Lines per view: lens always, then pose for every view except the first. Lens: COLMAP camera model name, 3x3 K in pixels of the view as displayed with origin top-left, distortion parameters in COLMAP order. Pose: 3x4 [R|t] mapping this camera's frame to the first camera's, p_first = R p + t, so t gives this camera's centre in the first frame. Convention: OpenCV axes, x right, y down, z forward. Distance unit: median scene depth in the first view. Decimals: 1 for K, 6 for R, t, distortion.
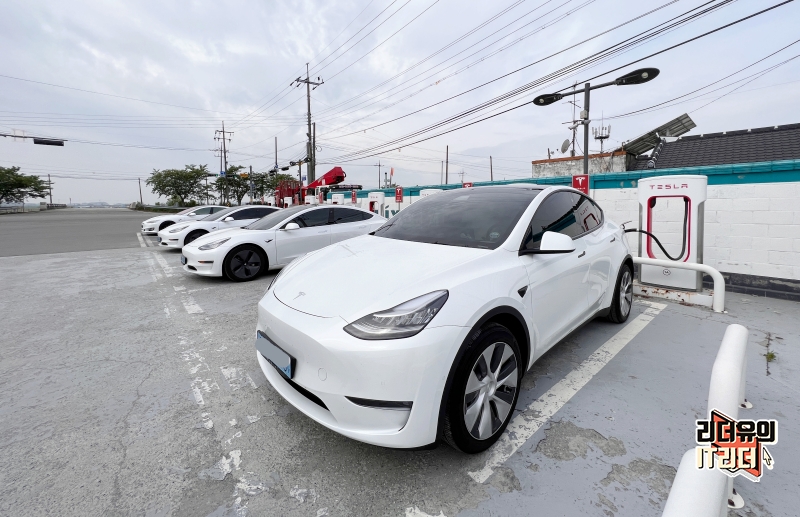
lens RADIAL K [[324.8, 0, 399.3], [0, 324.8, 215.1], [0, 0, 1]] dist [-0.000502, 0.000065]
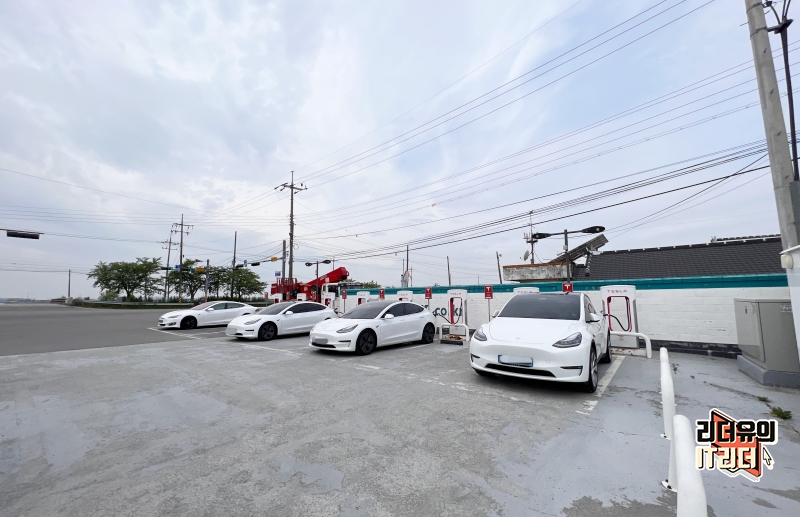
lens RADIAL K [[324.4, 0, 400.0], [0, 324.4, 258.5], [0, 0, 1]] dist [-0.000711, 0.000053]
pose [[0.983716, 0.021383, 0.178453, -0.149639], [0.006704, 0.987841, -0.155321, 0.001354], [-0.179605, 0.153988, 0.971612, -0.124313]]
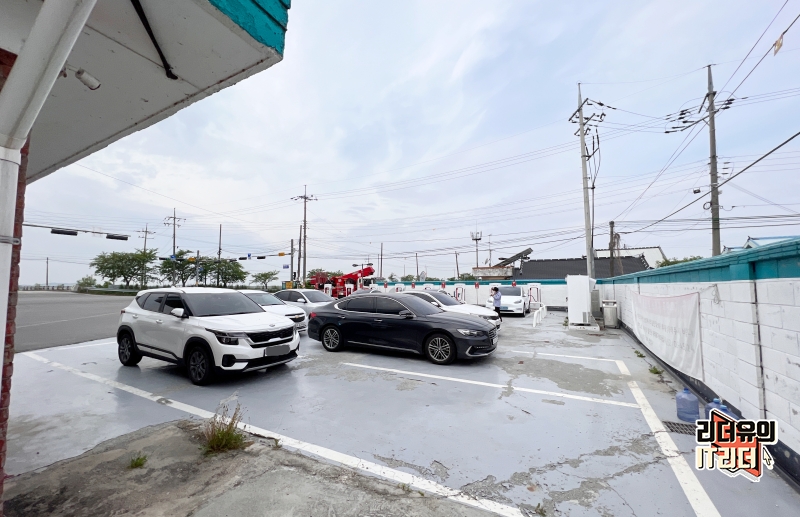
lens RADIAL K [[324.4, 0, 400.0], [0, 324.4, 258.5], [0, 0, 1]] dist [-0.000711, 0.000053]
pose [[0.934220, 0.032957, 0.355172, -0.509251], [0.009295, 0.993135, -0.116604, 0.010134], [-0.356576, 0.112235, 0.927500, -0.516473]]
